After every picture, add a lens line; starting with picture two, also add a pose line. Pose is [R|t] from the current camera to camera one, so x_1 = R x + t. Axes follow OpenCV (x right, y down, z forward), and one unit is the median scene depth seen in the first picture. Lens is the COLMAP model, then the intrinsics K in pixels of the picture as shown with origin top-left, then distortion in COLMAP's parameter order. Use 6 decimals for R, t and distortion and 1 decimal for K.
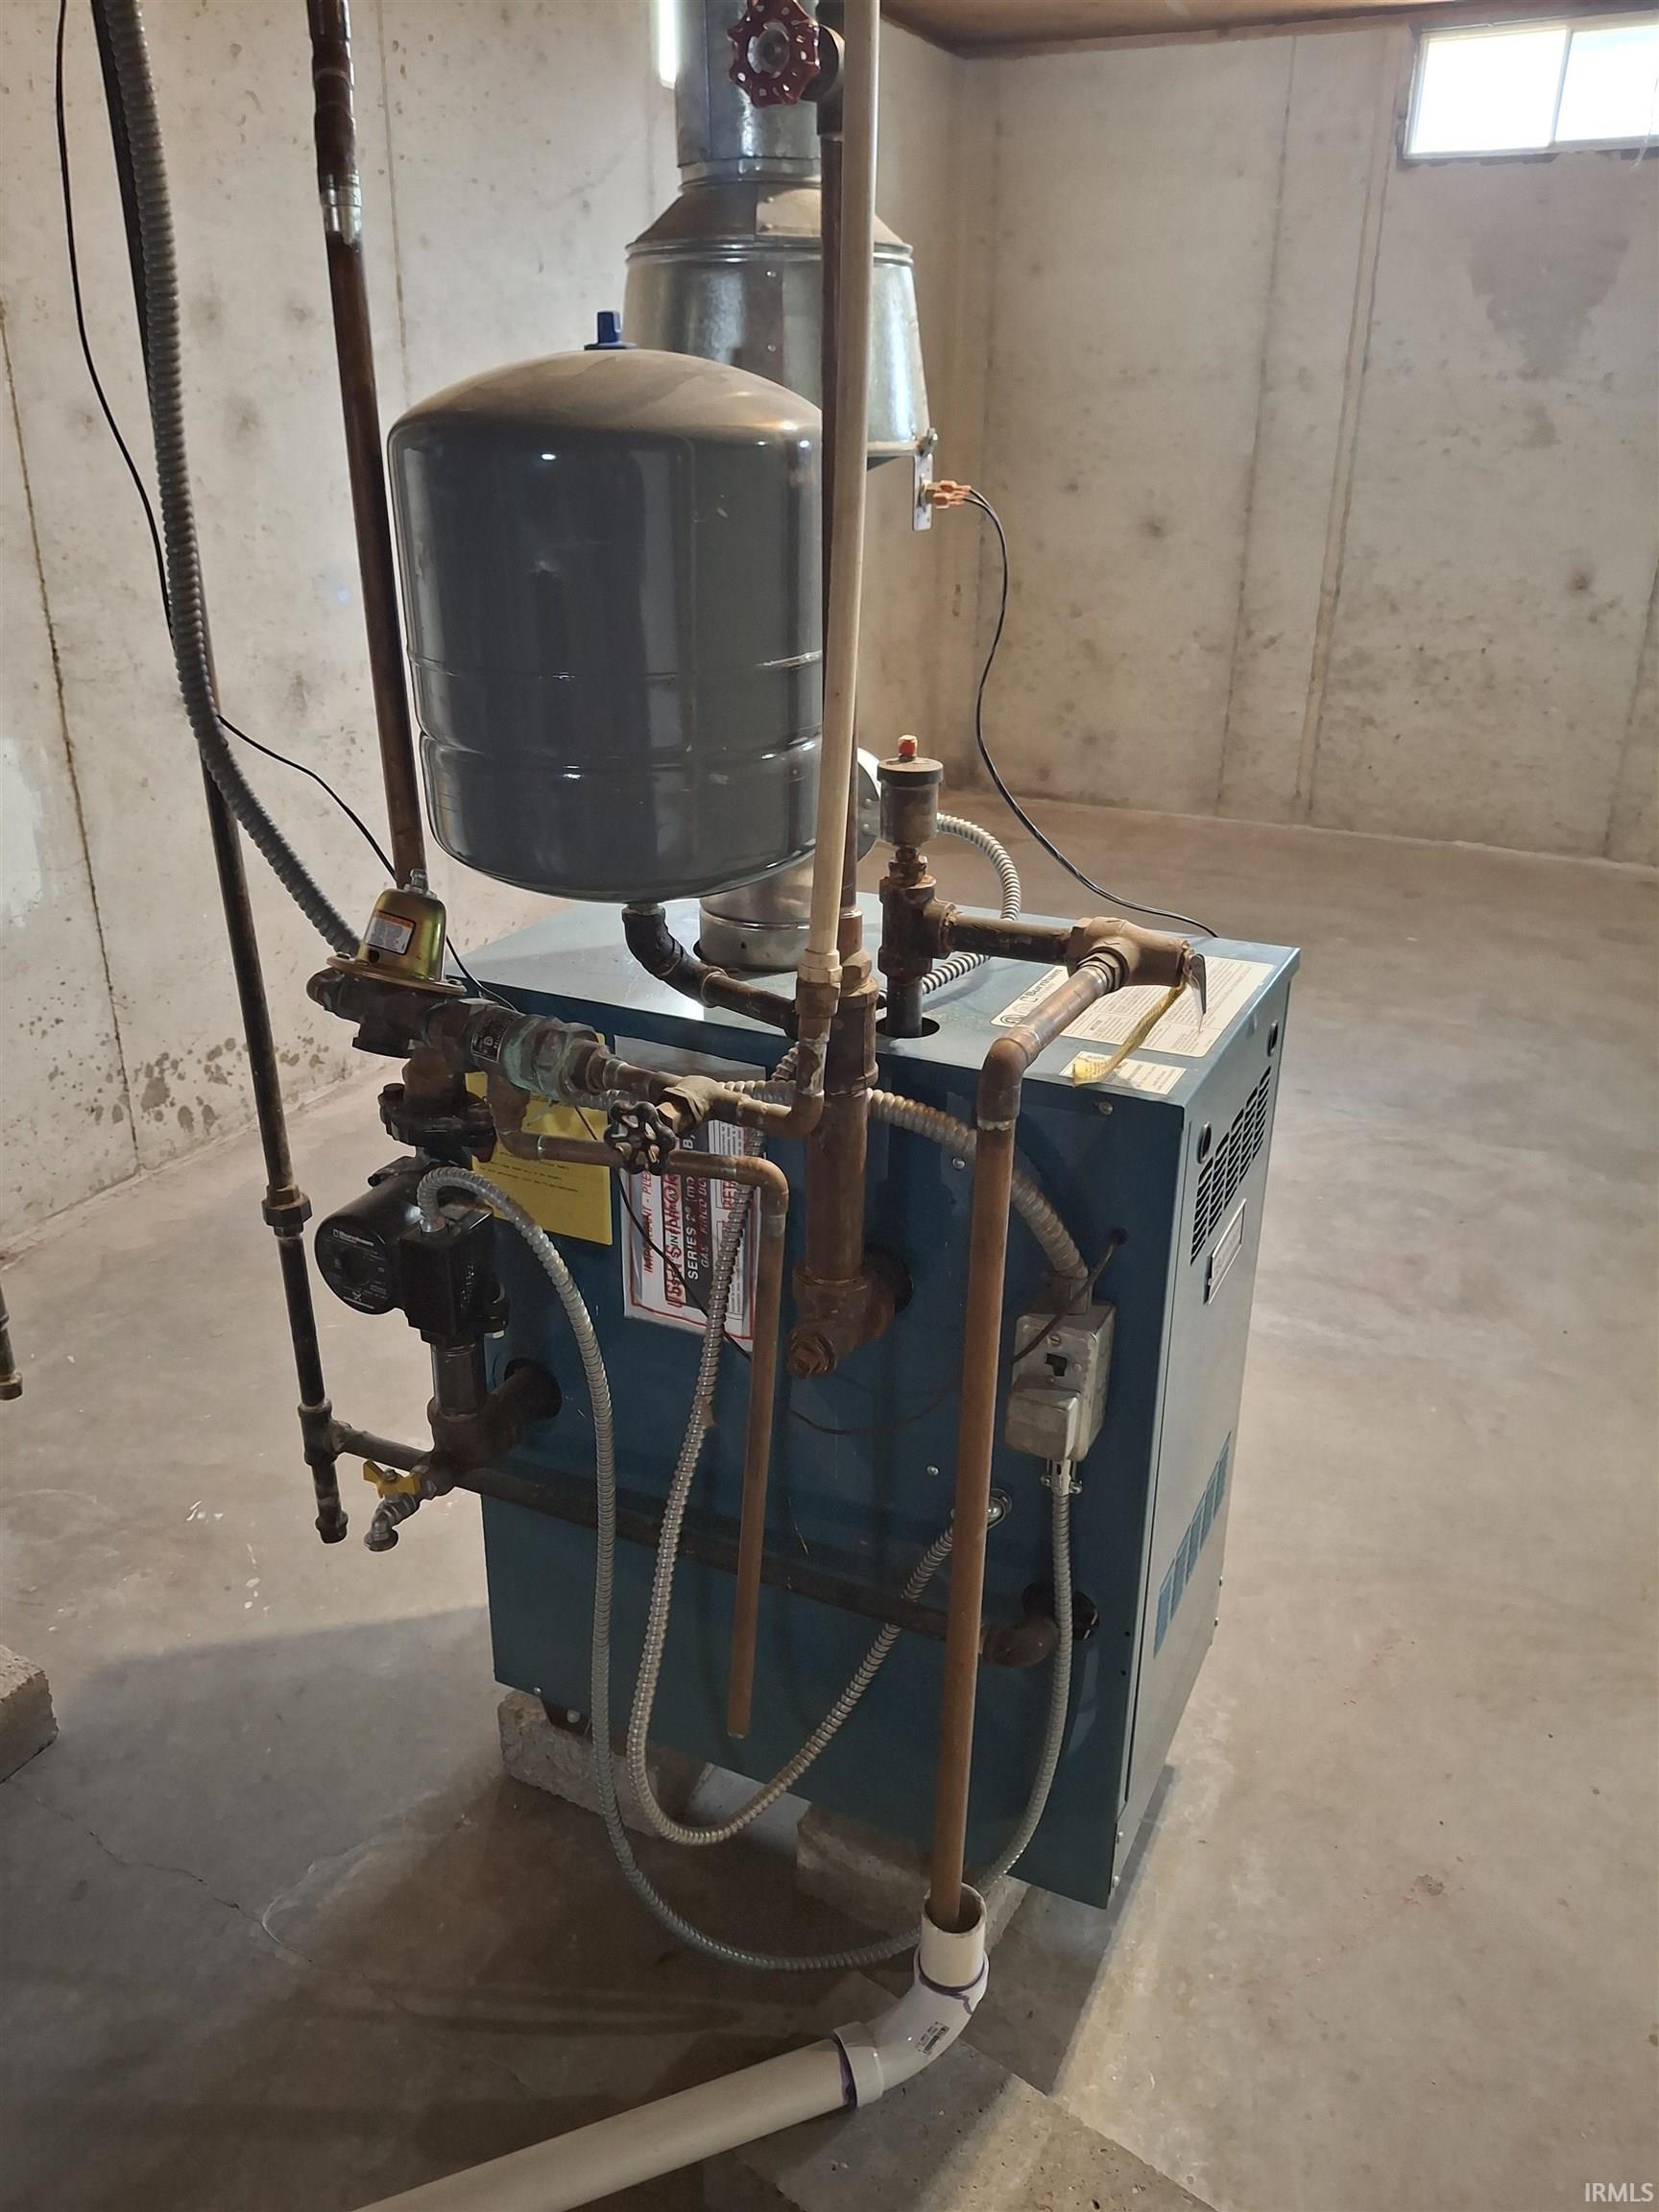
lens RADIAL K [[1639.5, 0, 797.7], [0, 1639.5, 1087.9], [0, 0, 1]] dist [0.038947, -0.078996]
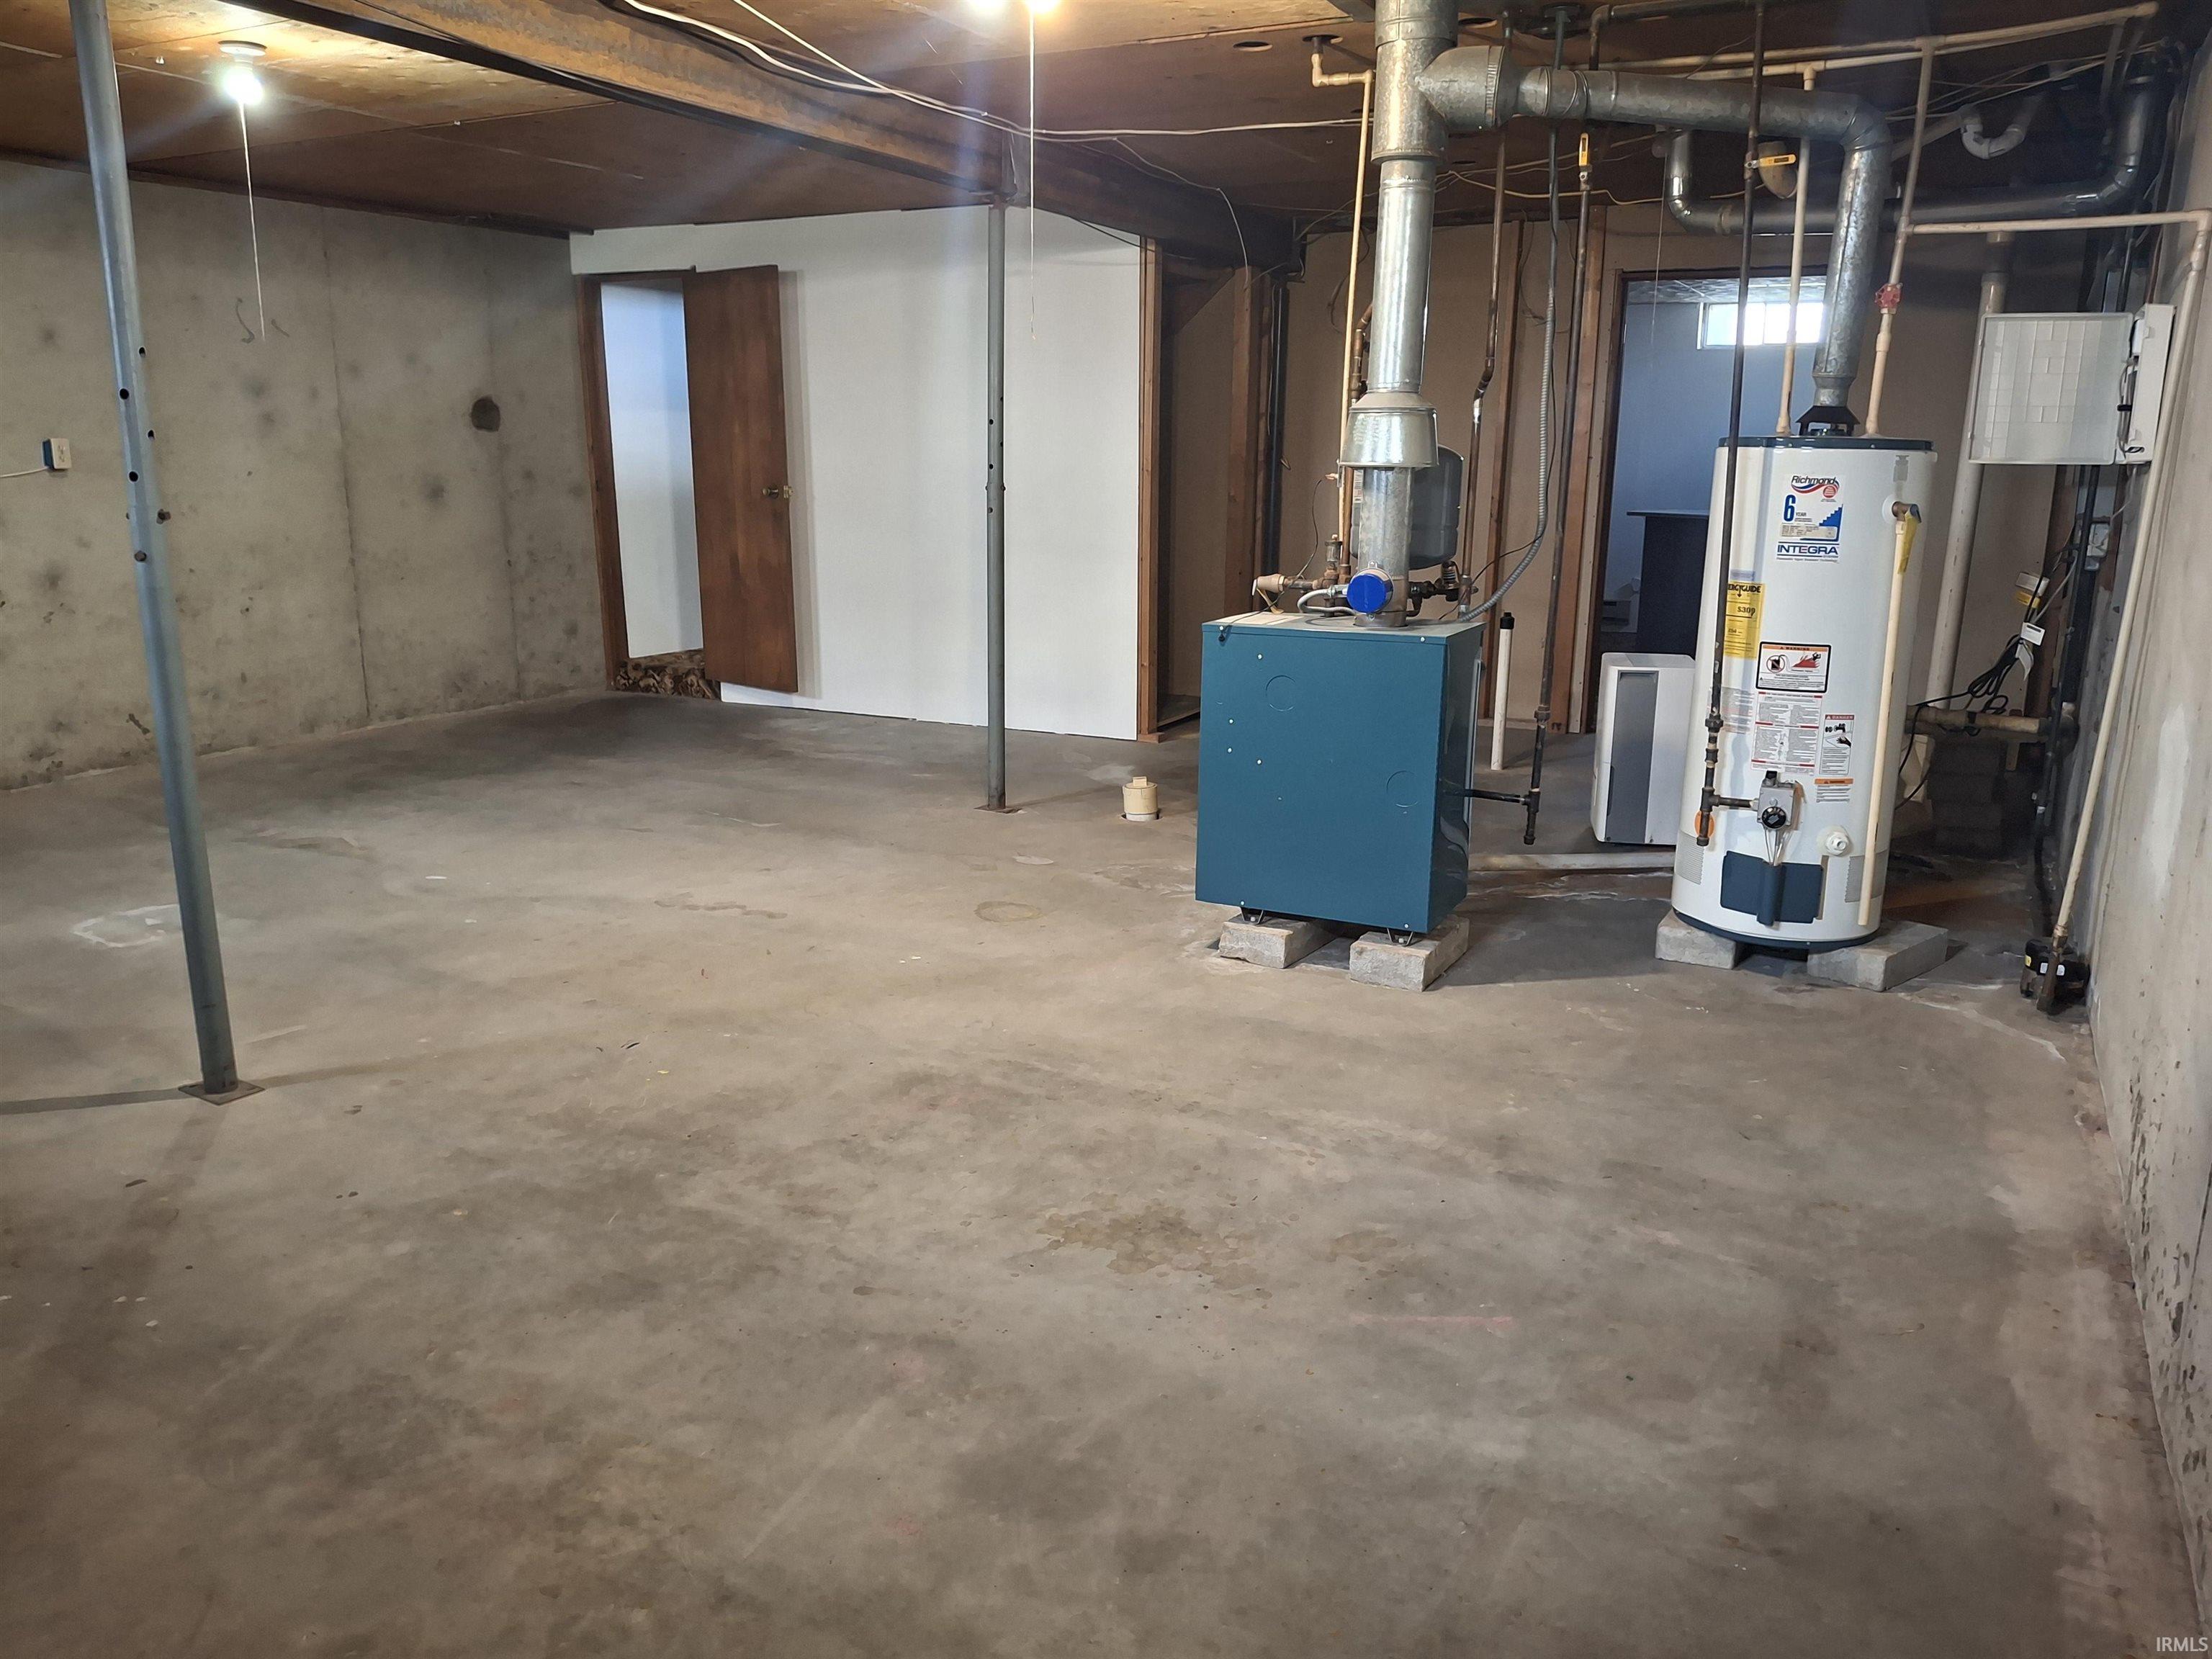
lens RADIAL K [[1639.5, 0, 1090.1], [0, 1639.5, 822.4], [0, 0, 1]] dist [0.038947, -0.078996]
pose [[-0.999766, -0.015776, 0.014816, 0.205009], [-0.004284, 0.815289, 0.579039, -0.657150], [-0.021214, 0.578840, -0.815165, 1.581863]]
